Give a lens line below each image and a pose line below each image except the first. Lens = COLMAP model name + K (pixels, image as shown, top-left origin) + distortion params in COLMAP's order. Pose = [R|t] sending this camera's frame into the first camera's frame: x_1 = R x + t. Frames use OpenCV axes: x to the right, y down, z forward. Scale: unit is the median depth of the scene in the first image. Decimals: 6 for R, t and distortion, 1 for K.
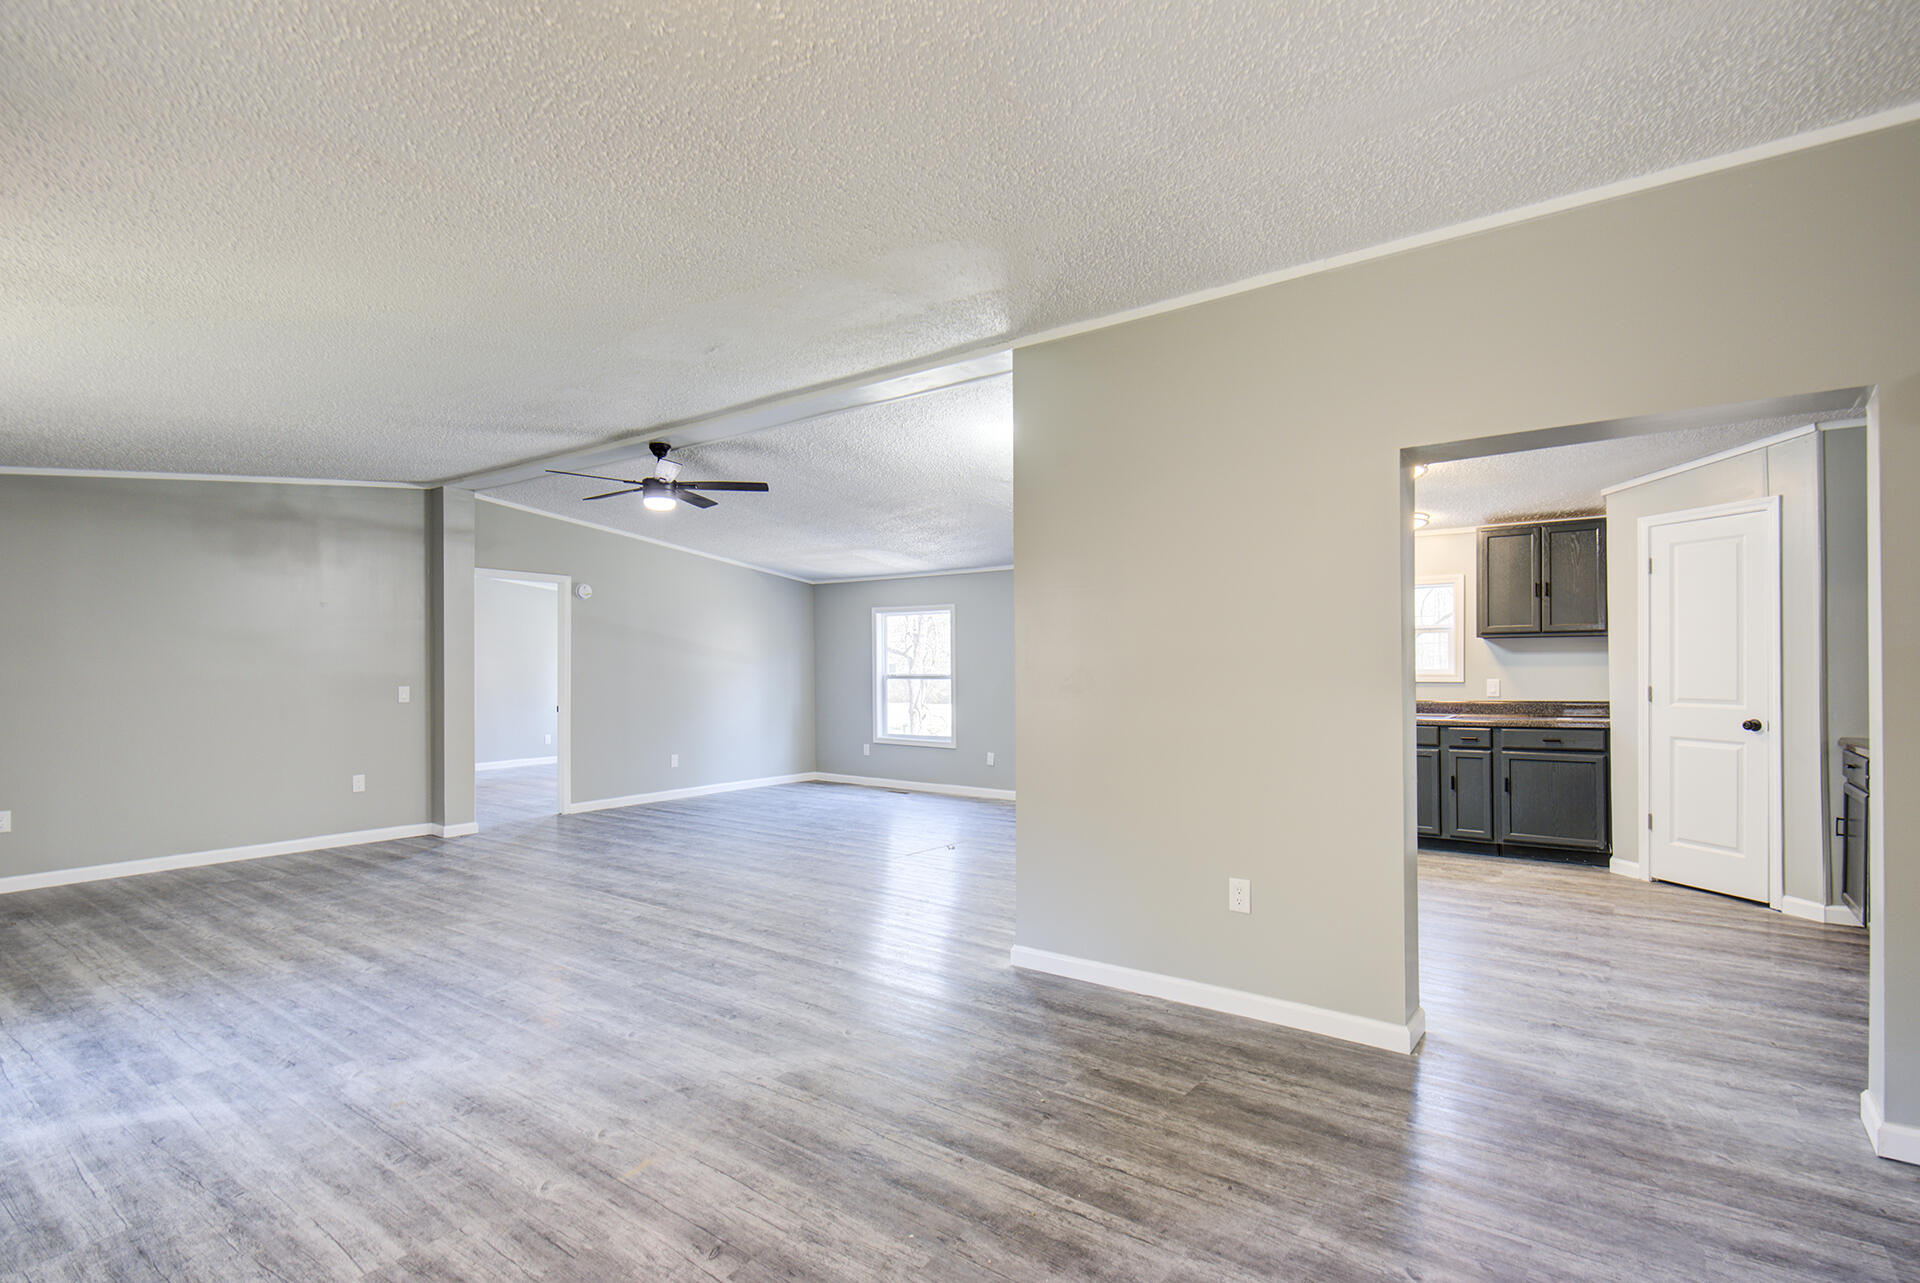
lens RADIAL K [[923.1, 0, 949.8], [0, 923.1, 649.4], [0, 0, 1]] dist [0.003081, -0.004745]
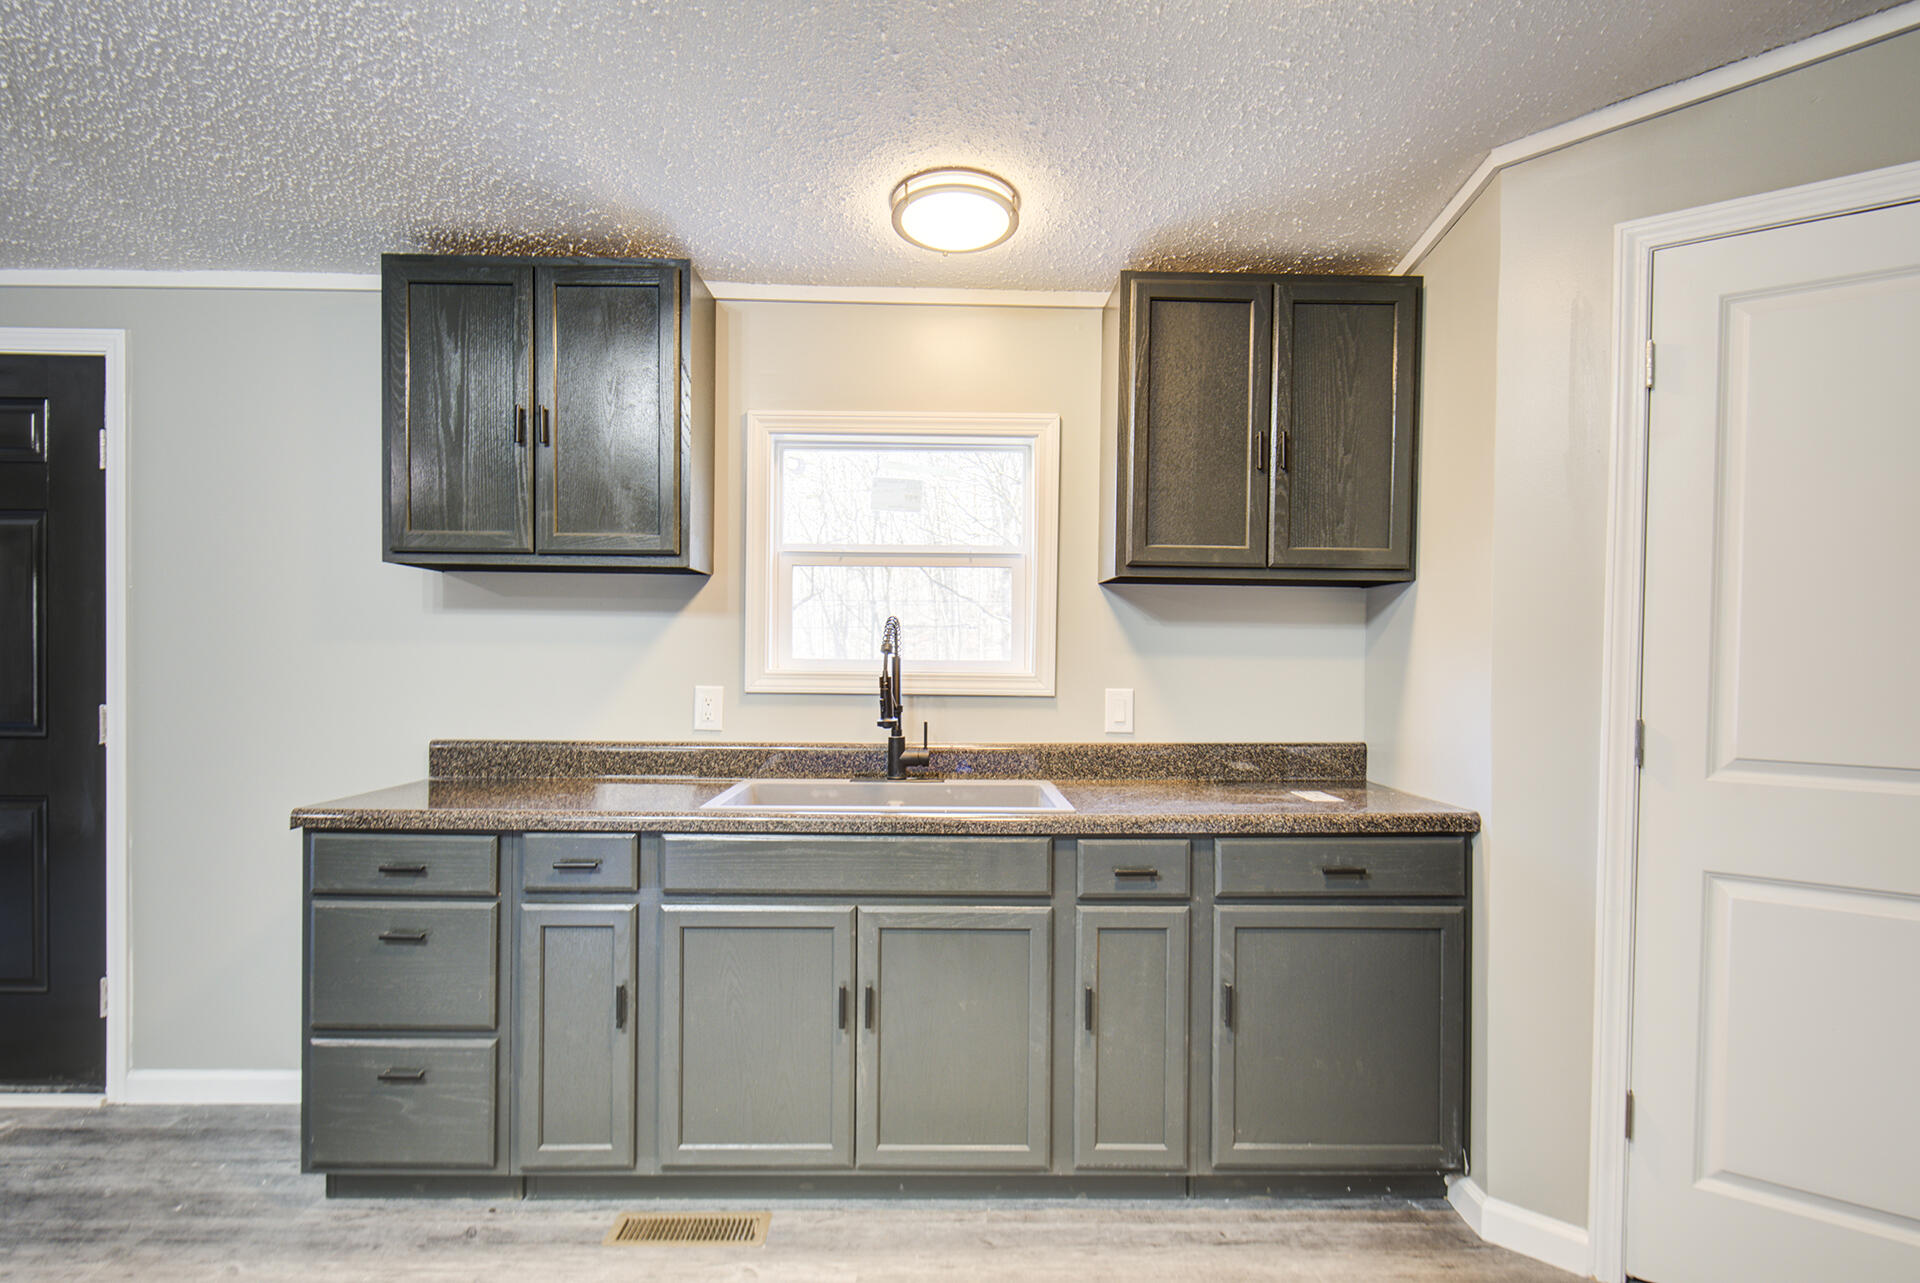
lens RADIAL K [[1029.8, 0, 963.7], [0, 1029.8, 656.5], [0, 0, 1]] dist [-0.002539, 0.000162]
pose [[0.791532, 0.013918, 0.610969, 0.428773], [-0.028148, 0.999510, 0.013698, 0.023830], [-0.610479, -0.028040, 0.791536, 1.114471]]
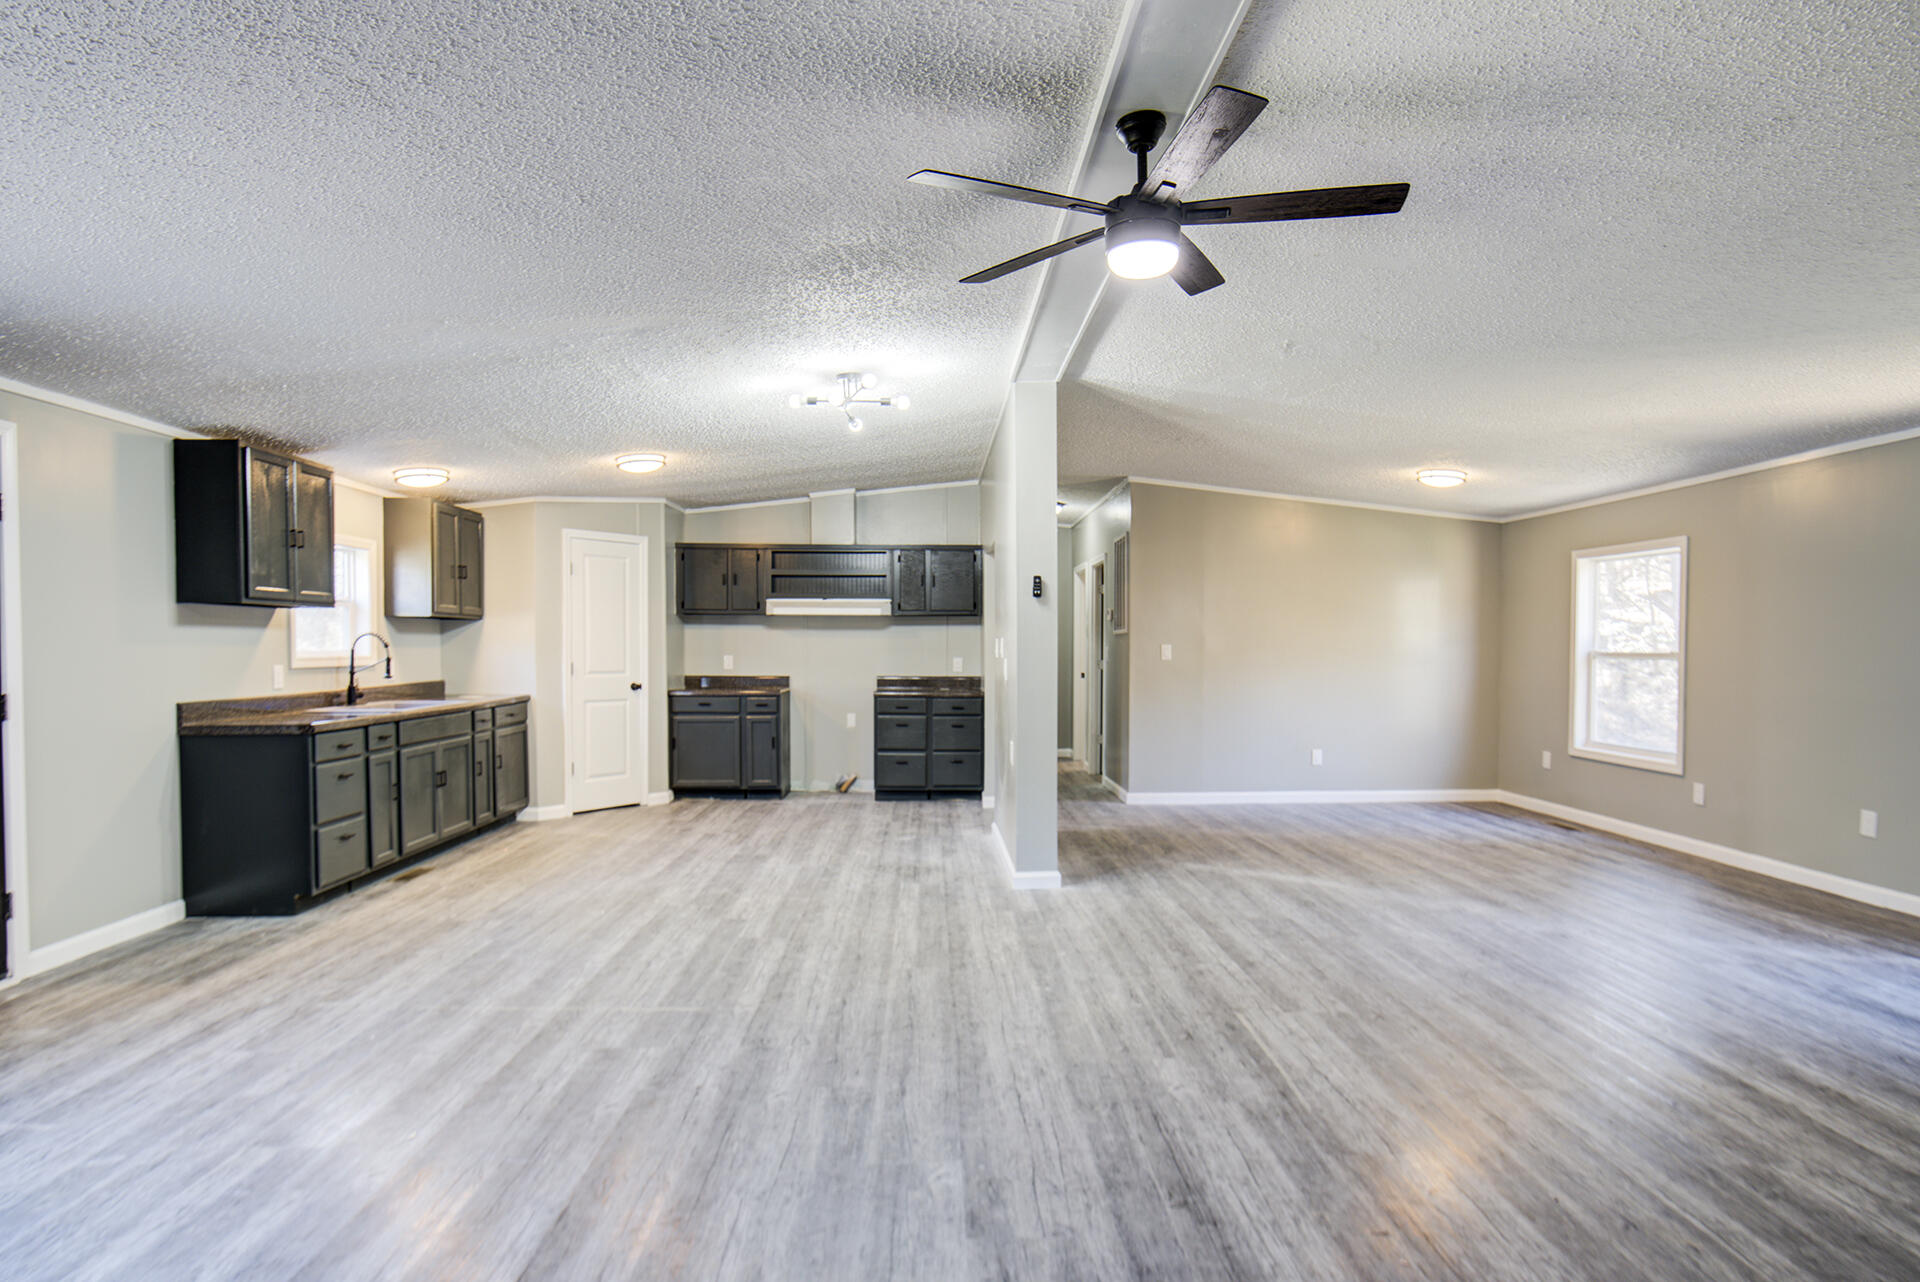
lens RADIAL K [[1029.8, 0, 961.3], [0, 1029.8, 660.3], [0, 0, 1]] dist [-0.002539, 0.000162]
pose [[-0.627289, -0.004788, 0.778772, -0.895543], [-0.010728, 0.999939, -0.002493, 0.044808], [-0.778713, -0.009918, -0.627302, 1.927263]]
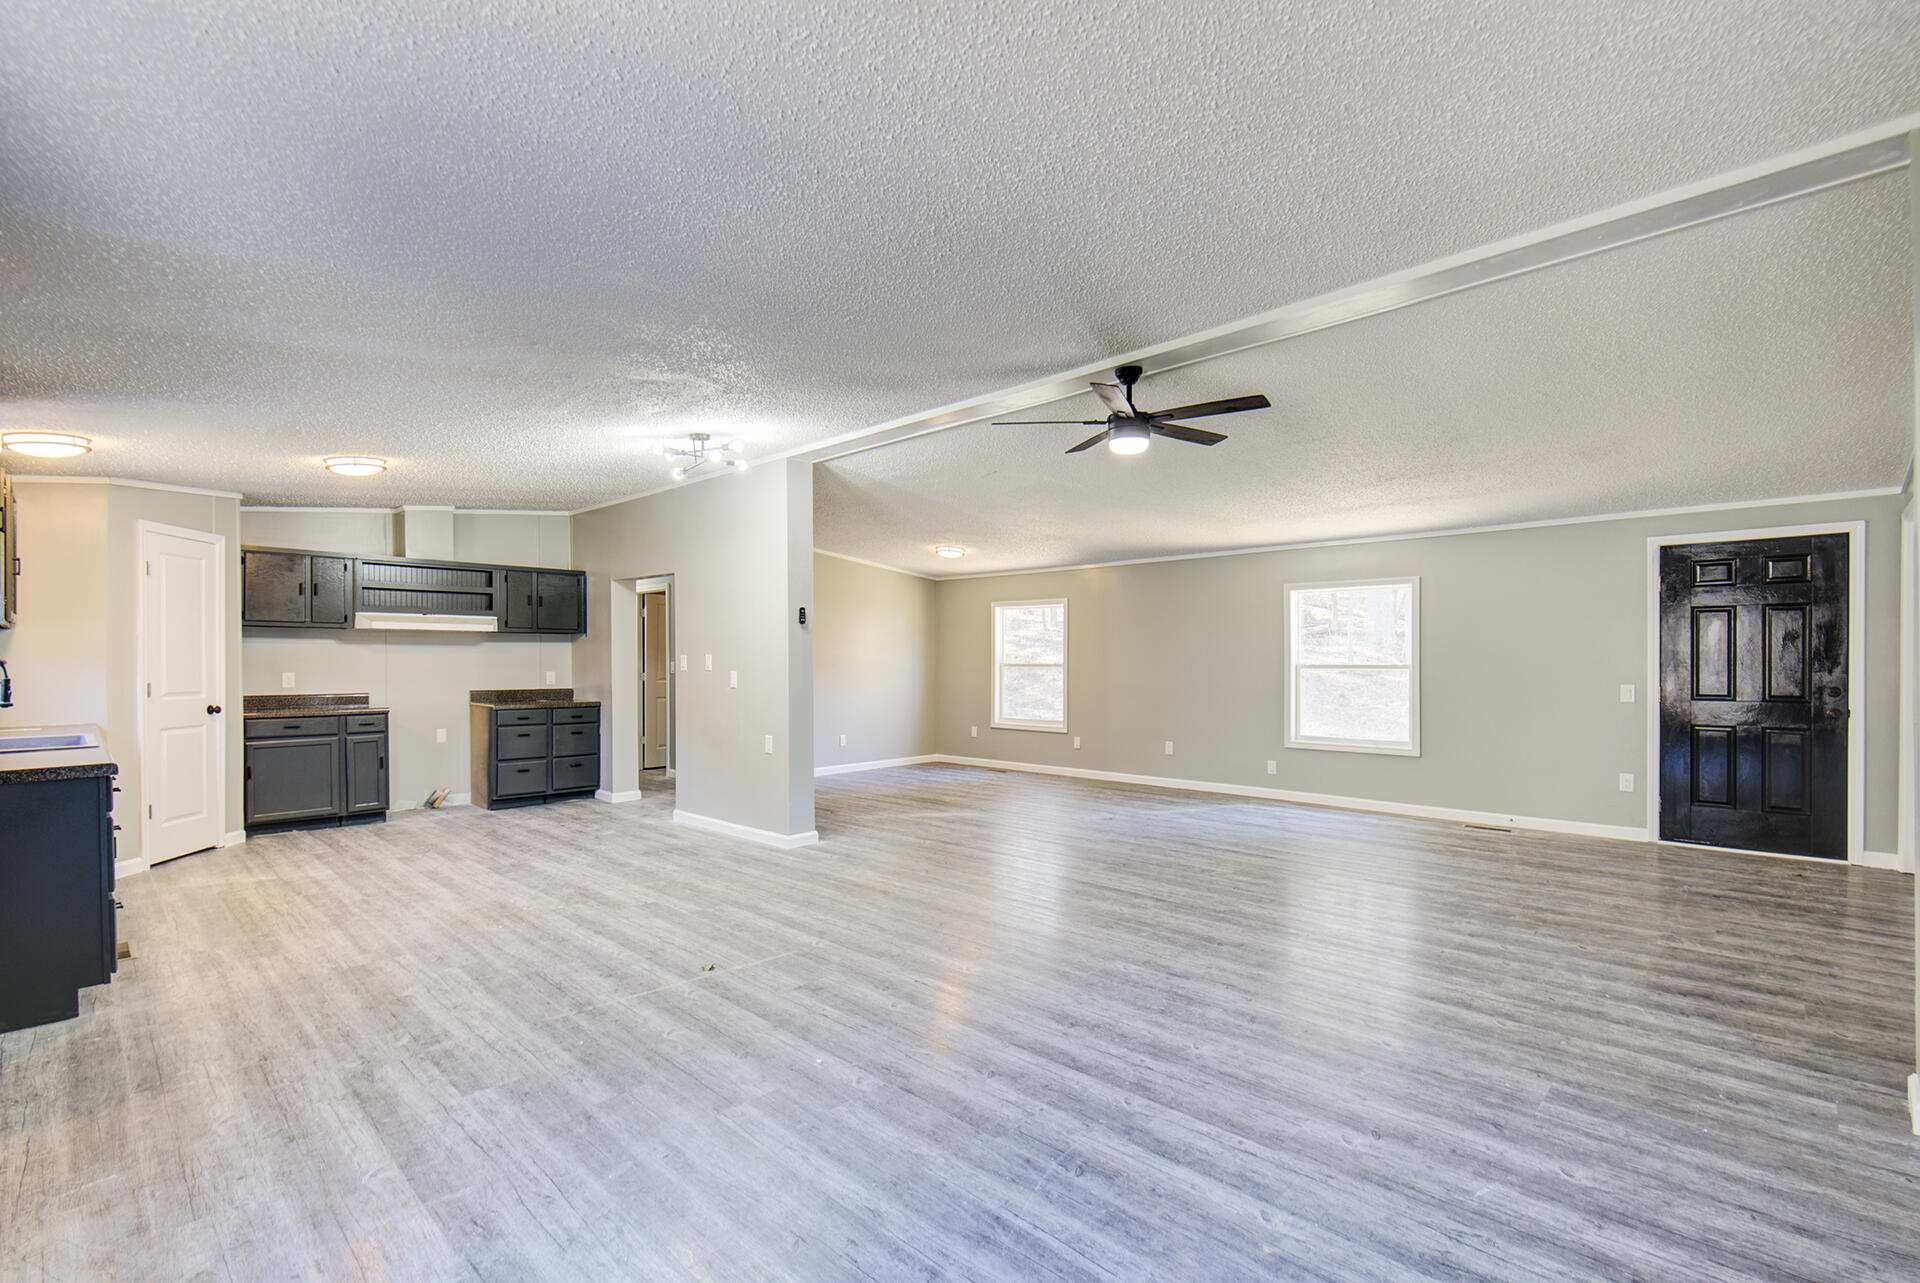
lens RADIAL K [[869.9, 0, 959.8], [0, 869.9, 670.4], [0, 0, 1]] dist [0.007533, 0.000128]
pose [[-0.993133, 0.006885, 0.116788, -0.356178], [0.006199, 0.999961, -0.006238, 0.048618], [-0.116827, -0.005472, -0.993137, 2.455912]]
